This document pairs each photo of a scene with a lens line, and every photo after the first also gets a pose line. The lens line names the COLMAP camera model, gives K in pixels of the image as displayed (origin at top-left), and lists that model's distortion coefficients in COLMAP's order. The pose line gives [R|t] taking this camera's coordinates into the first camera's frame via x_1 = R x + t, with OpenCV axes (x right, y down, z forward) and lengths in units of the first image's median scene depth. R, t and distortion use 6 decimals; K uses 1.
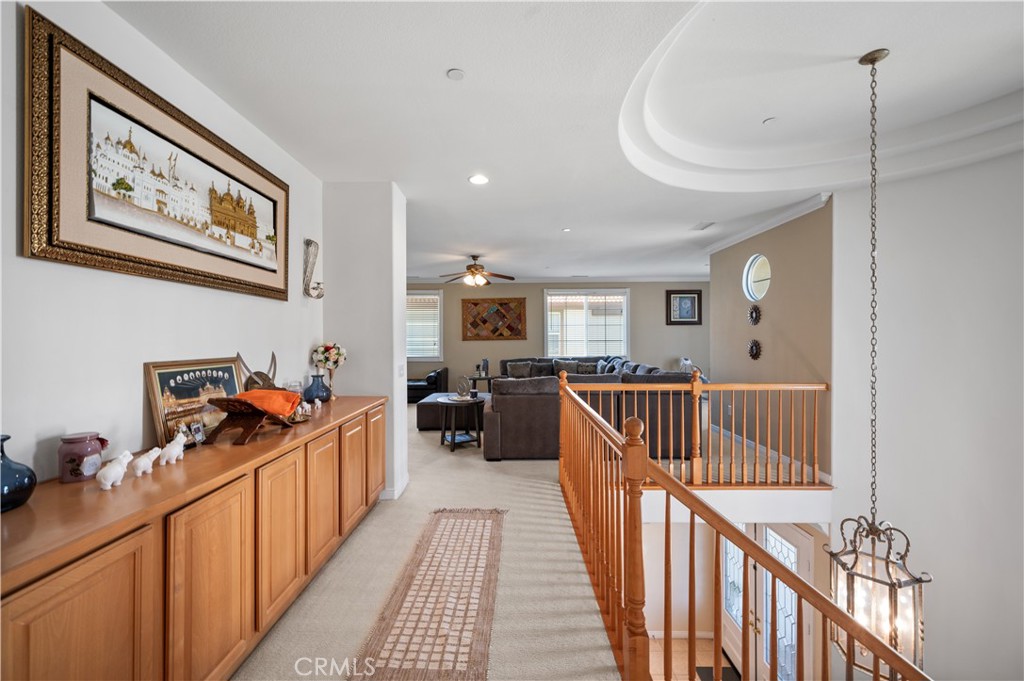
lens RADIAL K [[408.6, 0, 511.0], [0, 408.6, 339.9], [0, 0, 1]] dist [-0.000897, 0.000676]
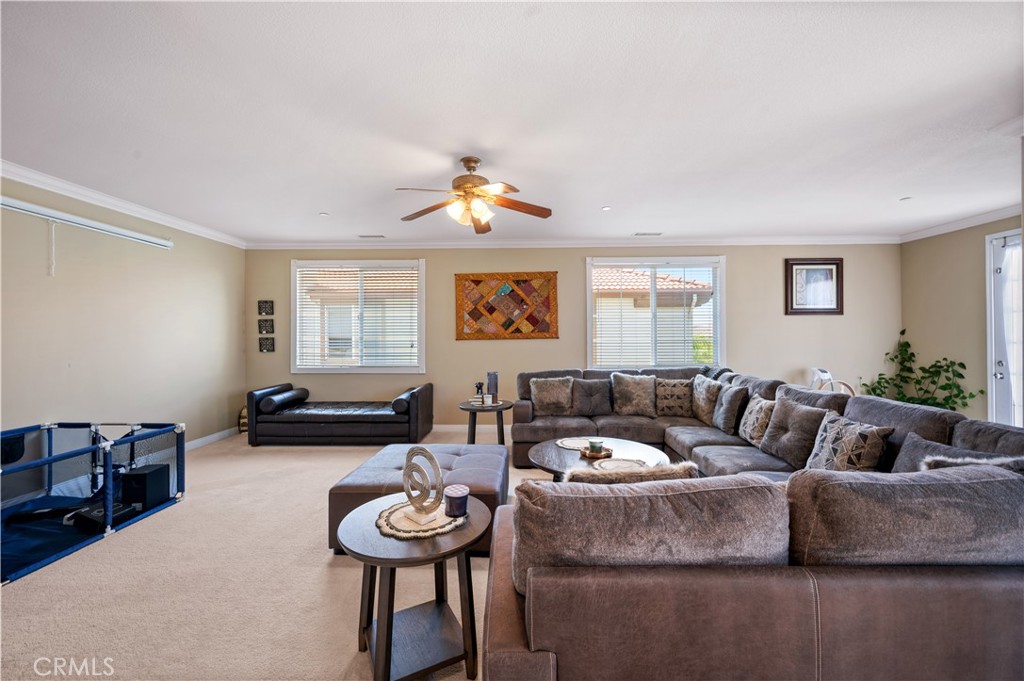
lens RADIAL K [[408.6, 0, 514.2], [0, 408.6, 337.1], [0, 0, 1]] dist [-0.000897, 0.000676]
pose [[0.999947, 0.000091, -0.010263, -0.023593], [-0.000149, 0.999984, -0.005622, 0.000661], [0.010262, 0.005623, 0.999932, 0.380791]]
